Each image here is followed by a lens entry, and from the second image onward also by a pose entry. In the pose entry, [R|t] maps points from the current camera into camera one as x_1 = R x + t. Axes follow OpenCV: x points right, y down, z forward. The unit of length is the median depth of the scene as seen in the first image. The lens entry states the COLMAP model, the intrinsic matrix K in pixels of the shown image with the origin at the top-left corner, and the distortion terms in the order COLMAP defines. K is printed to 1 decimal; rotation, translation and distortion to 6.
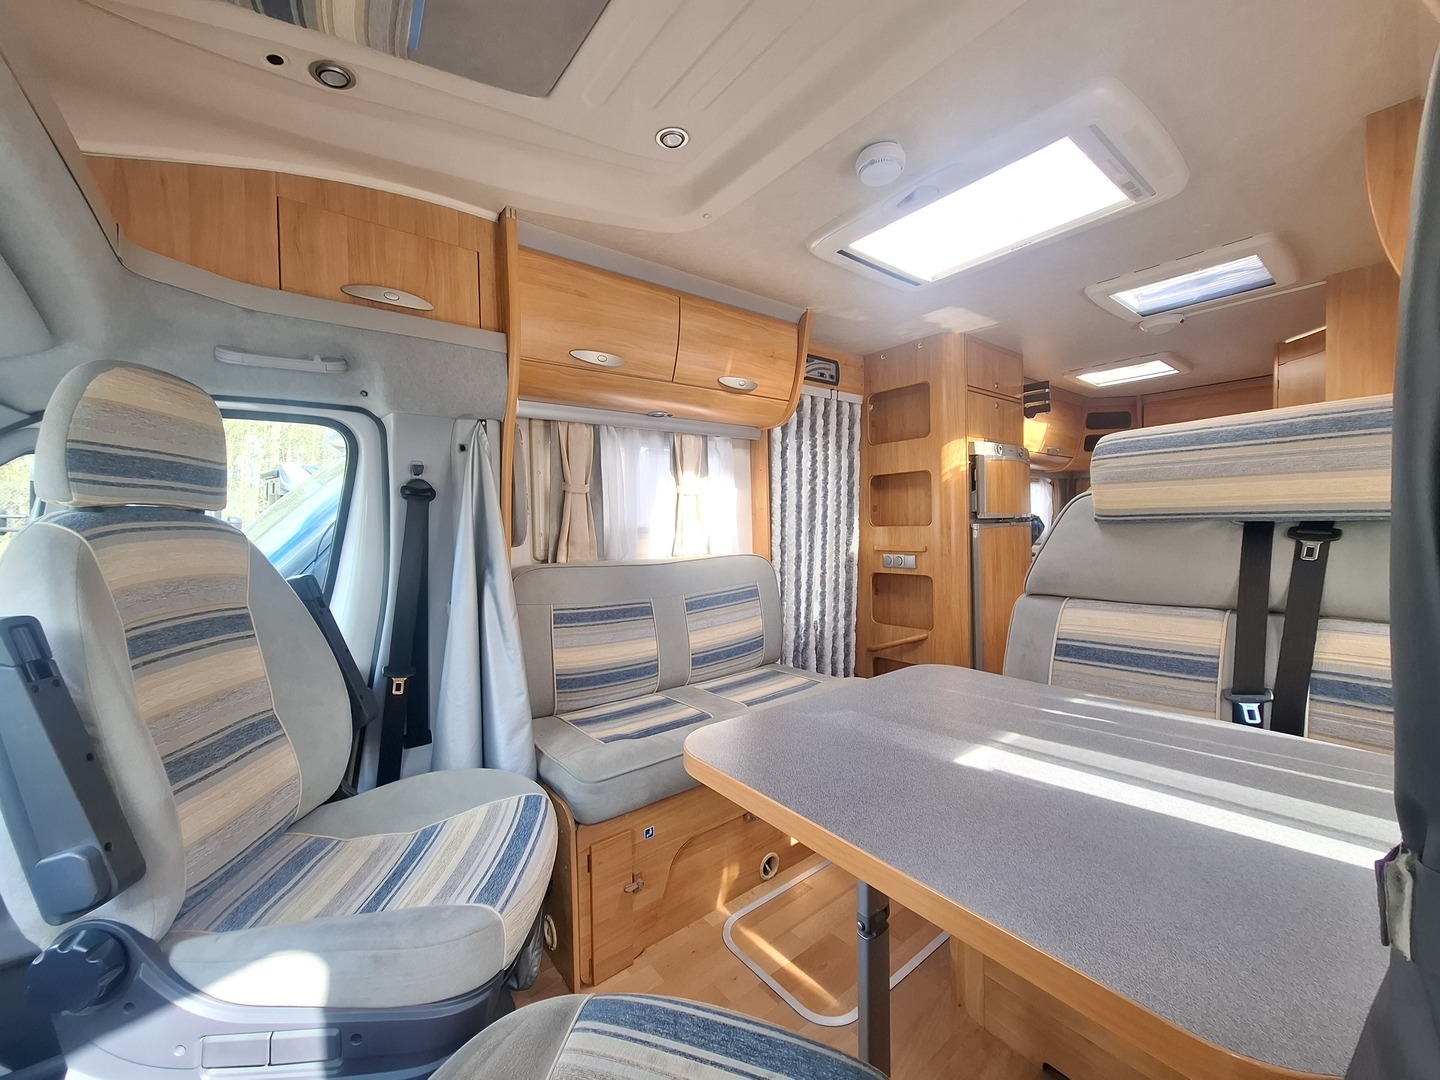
lens RADIAL K [[569.7, 0, 732.4], [0, 569.7, 533.1], [0, 0, 1]] dist [0.003352, 0.000978]
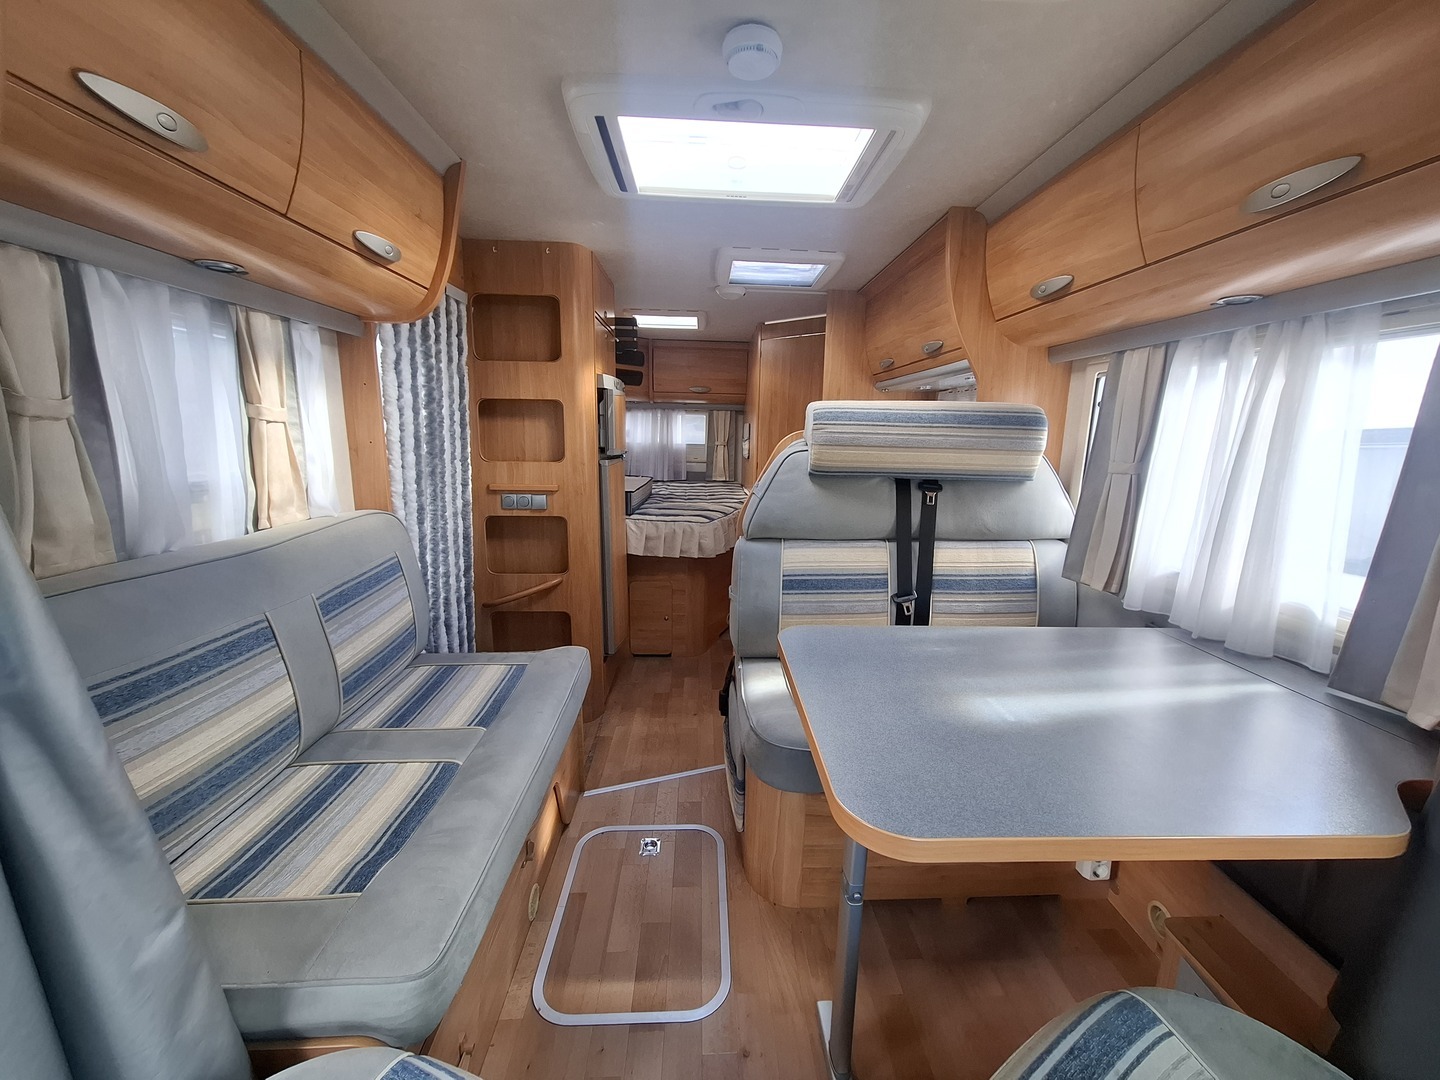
lens RADIAL K [[569.7, 0, 731.1], [0, 569.7, 535.1], [0, 0, 1]] dist [0.003352, 0.000978]
pose [[0.585441, -0.114621, 0.802572, -0.298083], [-0.018070, 0.987864, 0.154266, -0.053515], [-0.810514, -0.104816, 0.576264, 0.289471]]
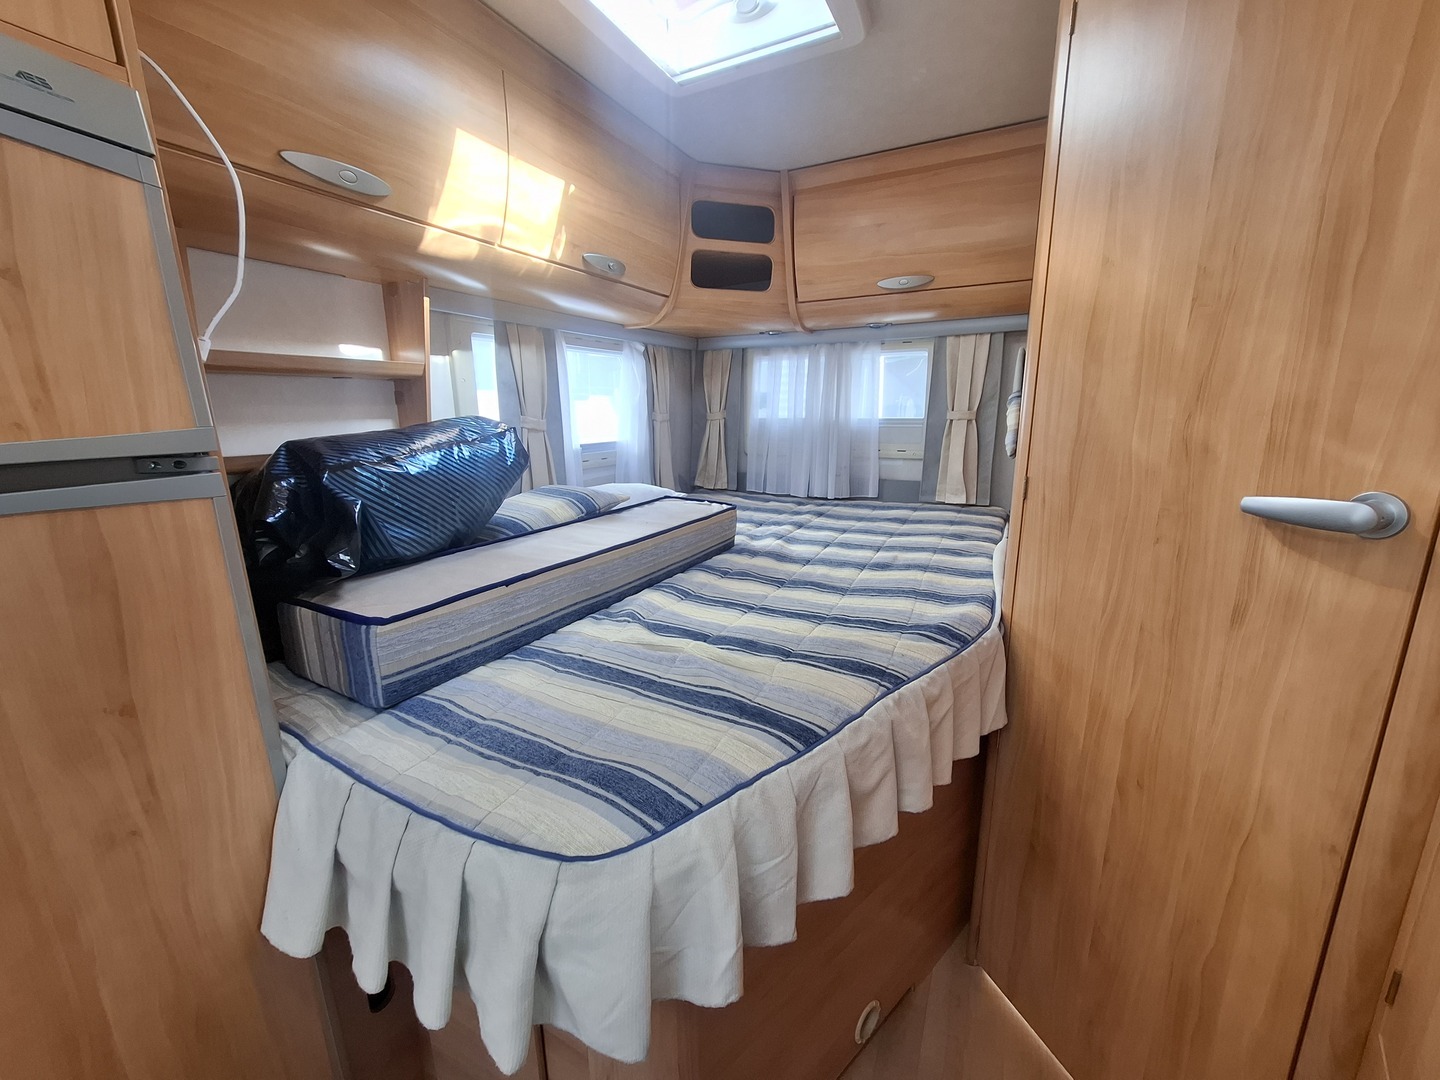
lens RADIAL K [[569.7, 0, 729.9], [0, 569.7, 532.2], [0, 0, 1]] dist [0.003352, 0.000978]
pose [[0.914300, -0.078114, 0.397435, 0.793436], [0.000857, 0.981598, 0.190955, -0.054436], [-0.405037, -0.174250, 0.897542, 0.933749]]
